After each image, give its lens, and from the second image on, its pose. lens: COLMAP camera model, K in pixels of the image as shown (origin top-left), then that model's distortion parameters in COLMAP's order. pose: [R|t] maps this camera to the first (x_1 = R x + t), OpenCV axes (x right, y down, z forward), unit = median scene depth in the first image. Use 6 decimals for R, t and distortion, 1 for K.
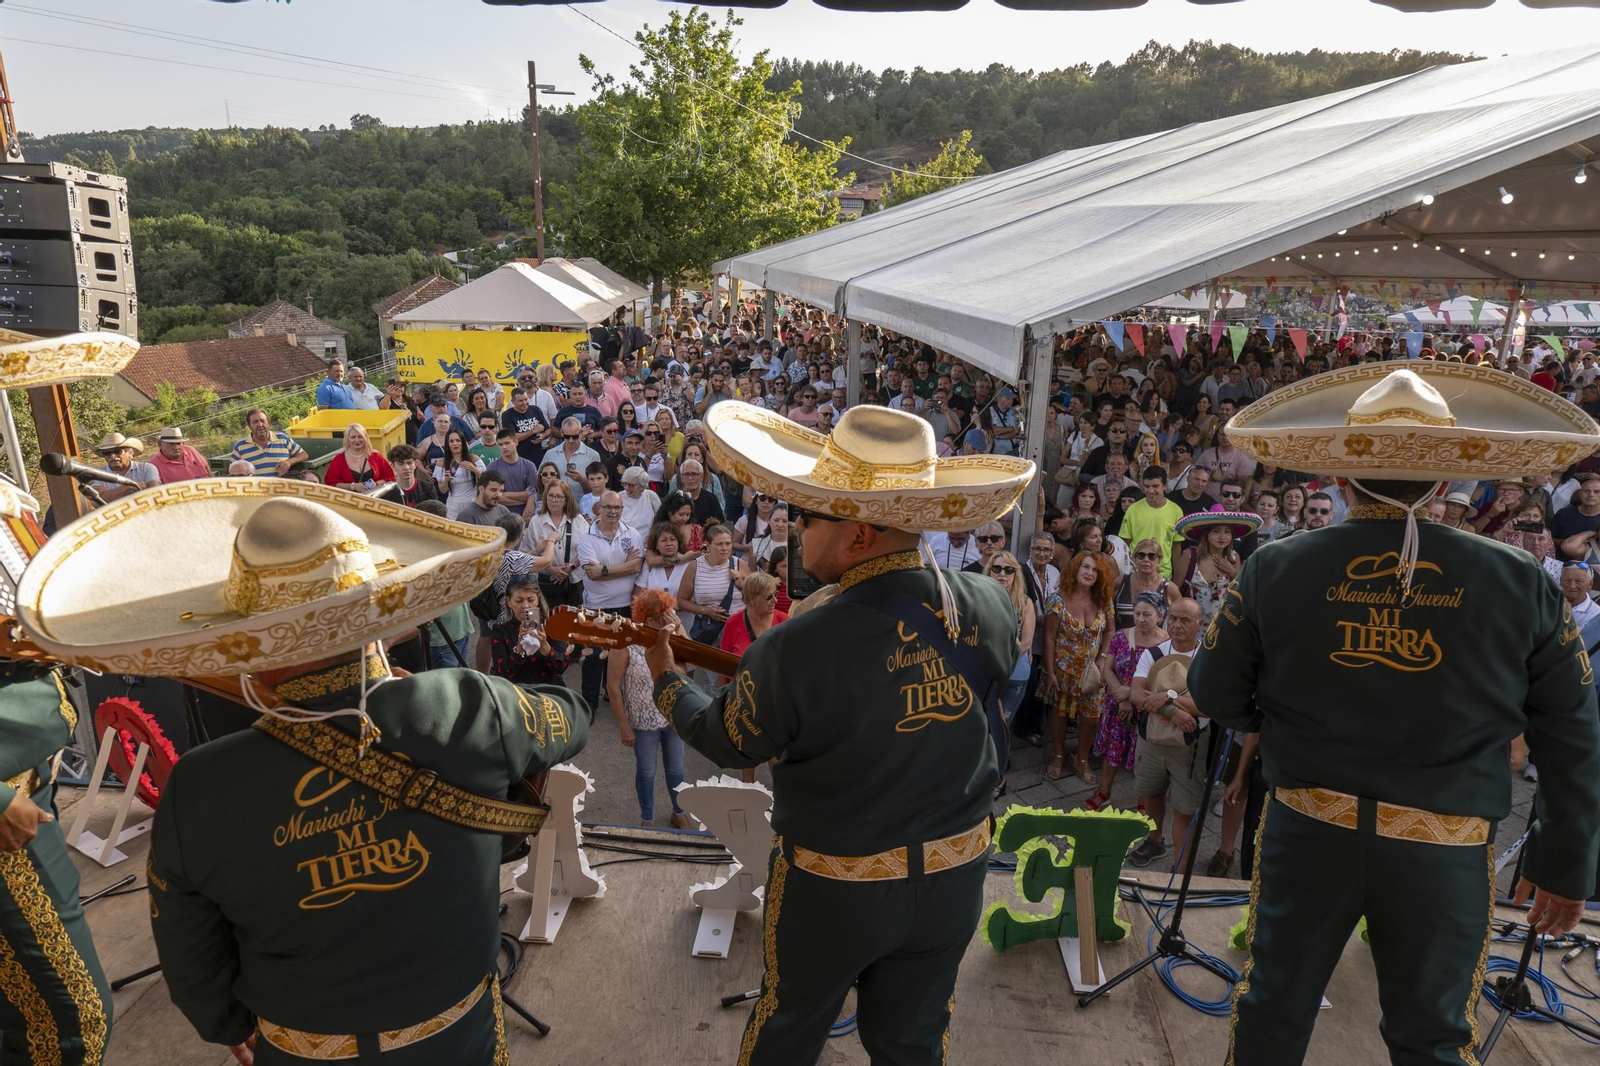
lens RADIAL K [[974.5, 0, 800.0], [0, 974.5, 533.0], [0, 0, 1]] dist [-0.003943, 0.000208]
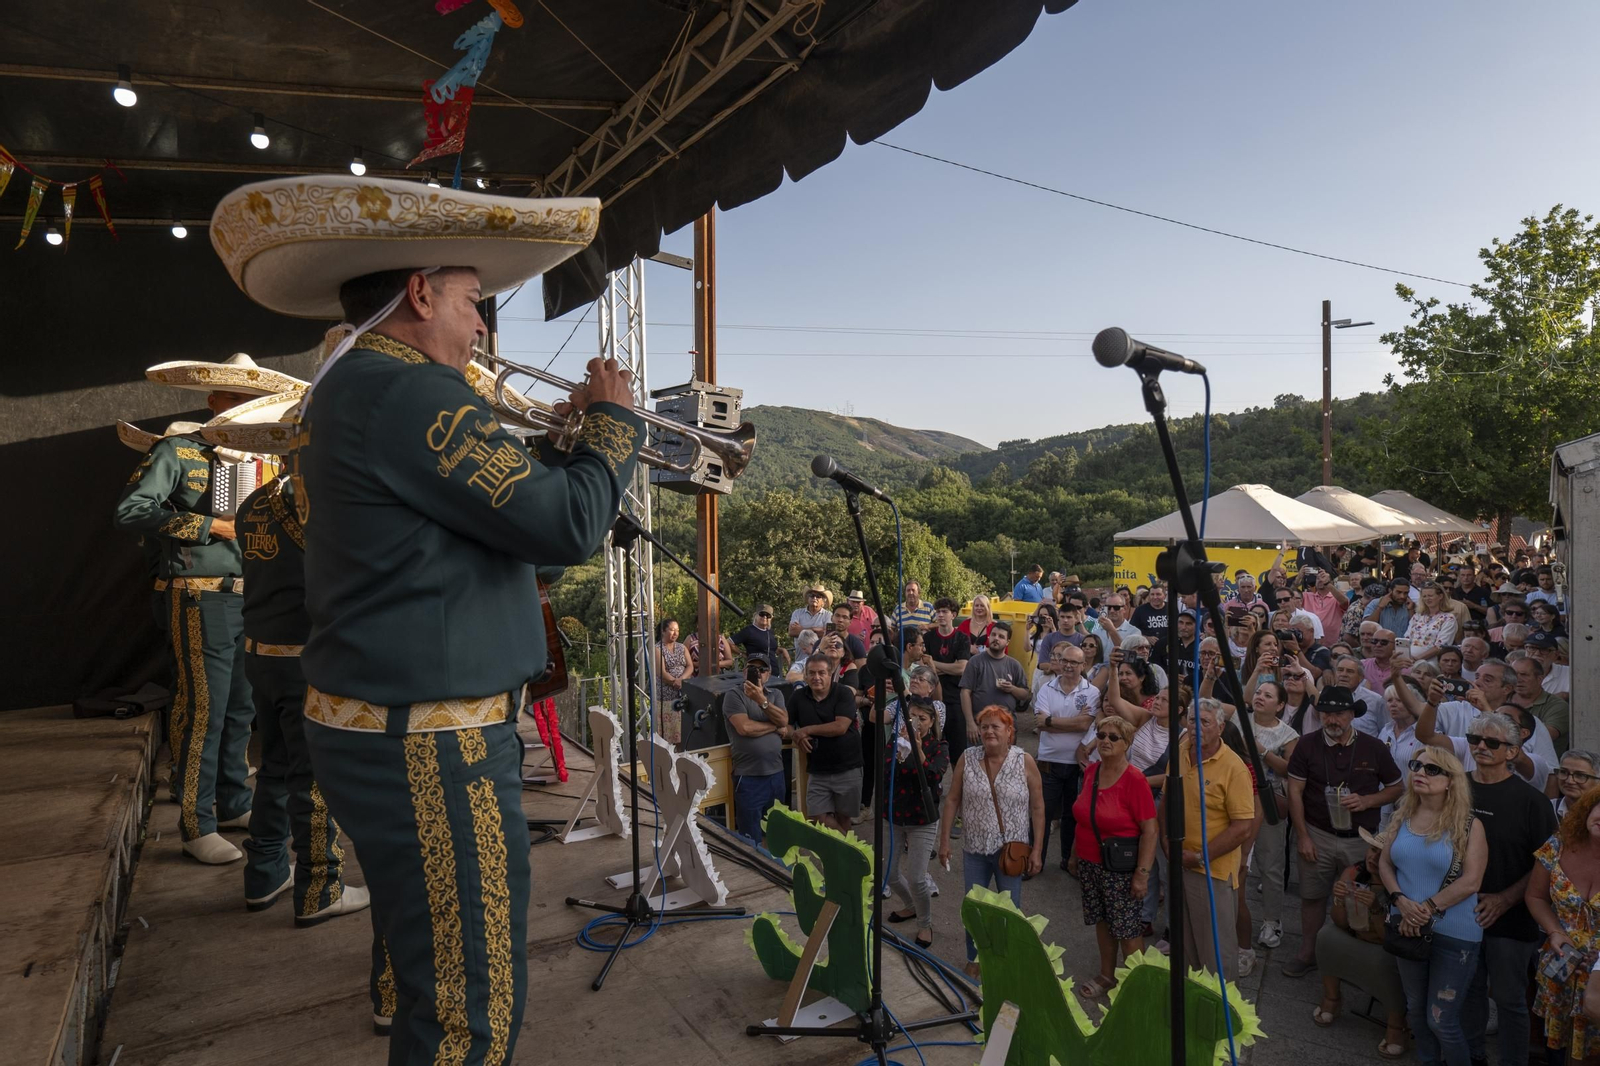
lens RADIAL K [[974.5, 0, 800.0], [0, 974.5, 533.0], [0, 0, 1]] dist [-0.003943, 0.000208]
pose [[0.608431, -0.017414, -0.793416, 0.158846], [-0.206345, 0.961902, -0.179348, 0.030663], [0.766312, 0.272838, 0.581657, 0.061684]]
